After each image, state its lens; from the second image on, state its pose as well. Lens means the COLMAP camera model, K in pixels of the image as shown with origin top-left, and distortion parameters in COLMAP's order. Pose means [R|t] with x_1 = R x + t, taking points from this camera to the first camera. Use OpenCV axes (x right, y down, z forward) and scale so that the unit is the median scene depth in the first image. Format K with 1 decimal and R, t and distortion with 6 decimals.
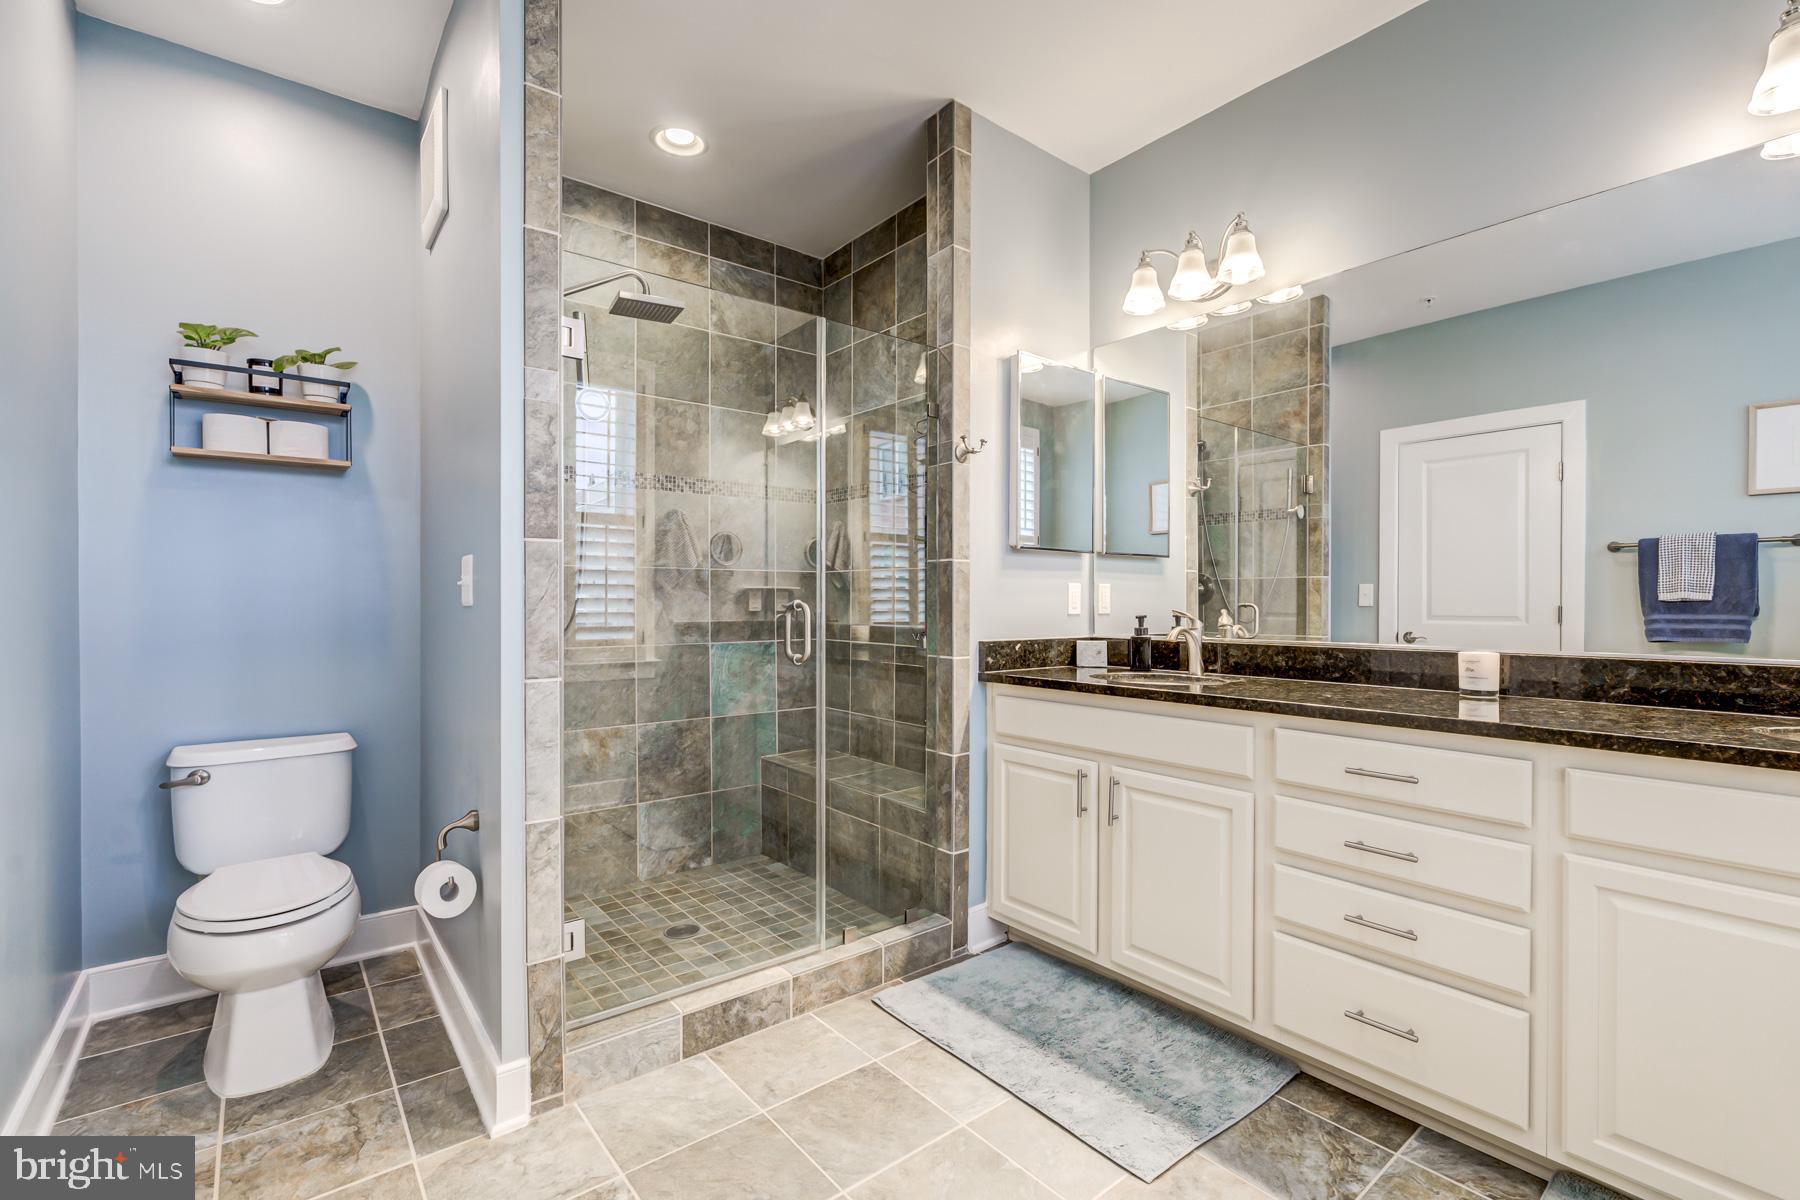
lens RADIAL K [[814.6, 0, 909.0], [0, 814.6, 608.1], [0, 0, 1]] dist [-0.000792, -0.000067]
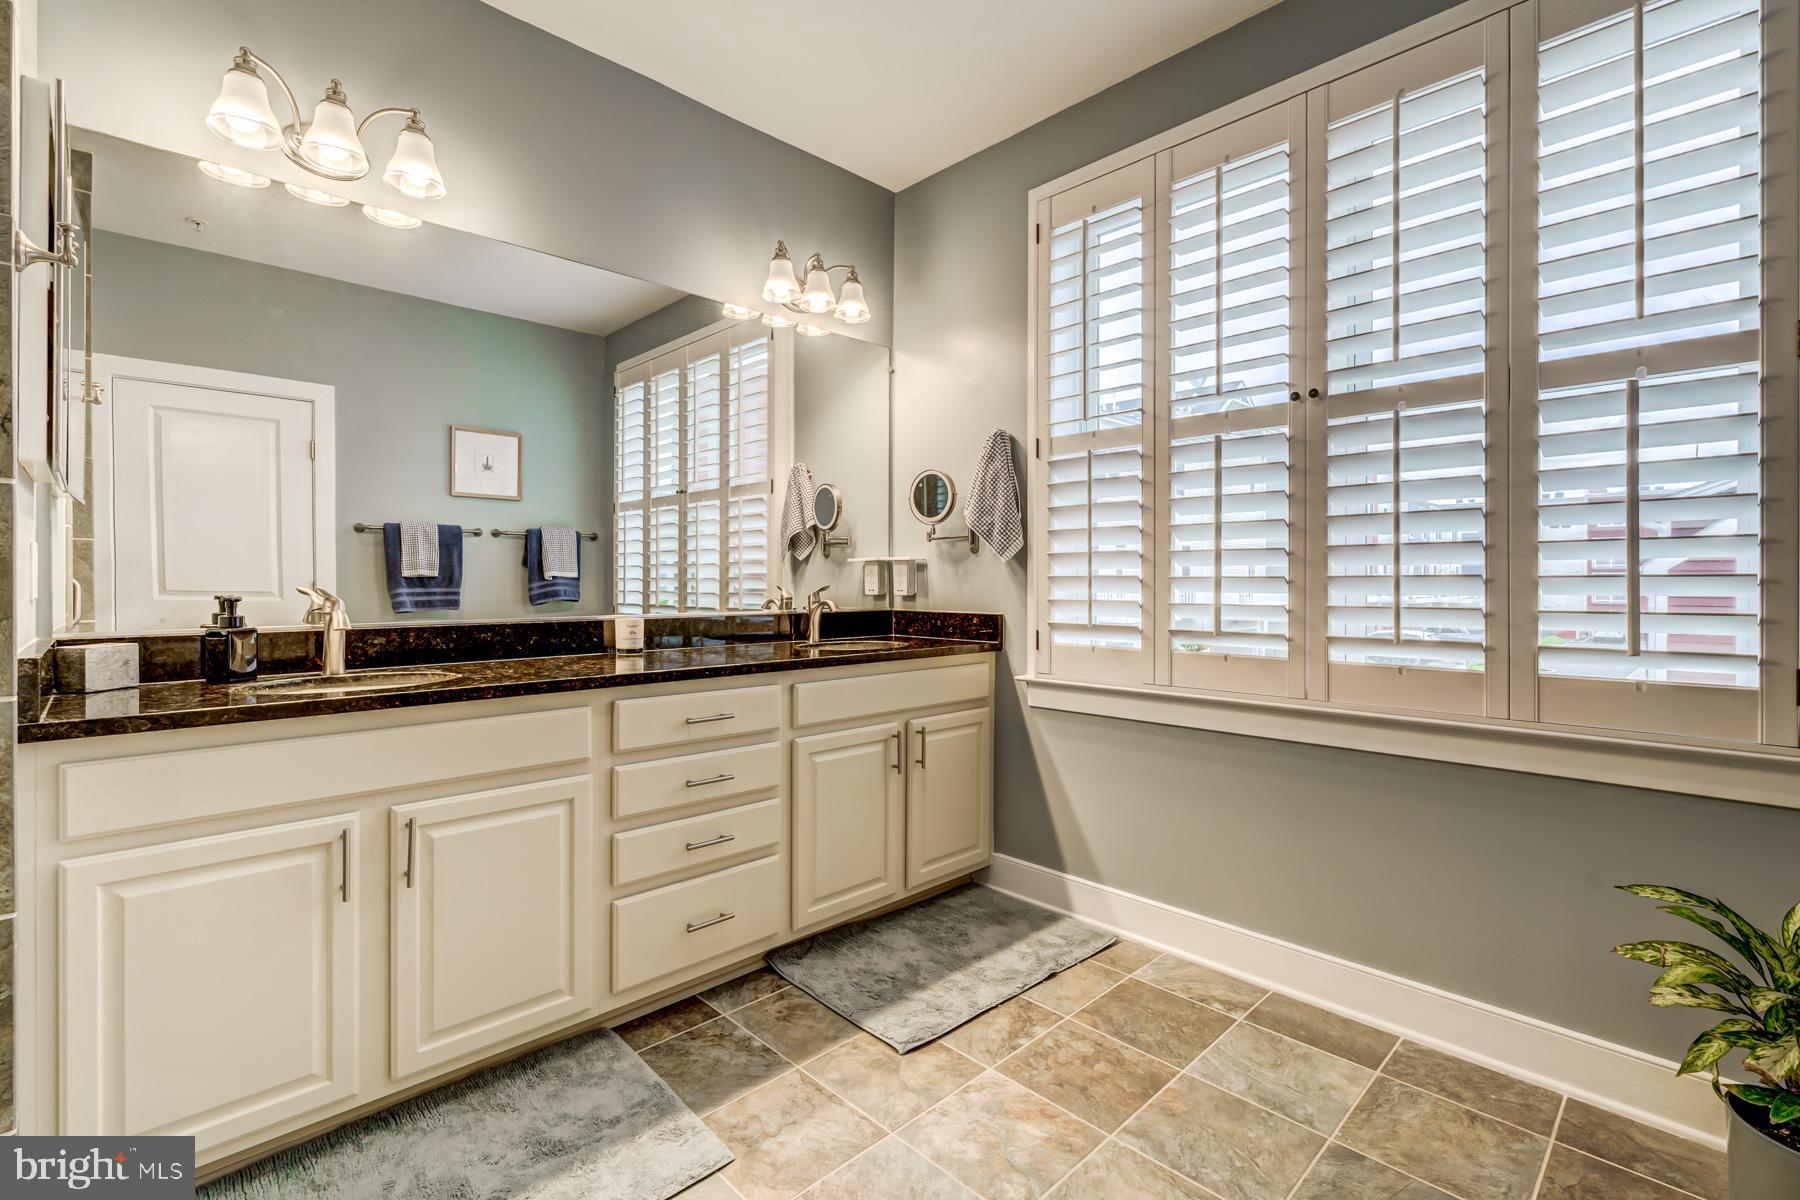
lens RADIAL K [[814.6, 0, 906.3], [0, 814.6, 583.9], [0, 0, 1]] dist [-0.000792, -0.000067]
pose [[-0.106045, -0.006144, 0.994342, -0.457204], [0.005621, 0.999961, 0.006778, -0.003484], [-0.994345, 0.006308, -0.106006, 0.567304]]
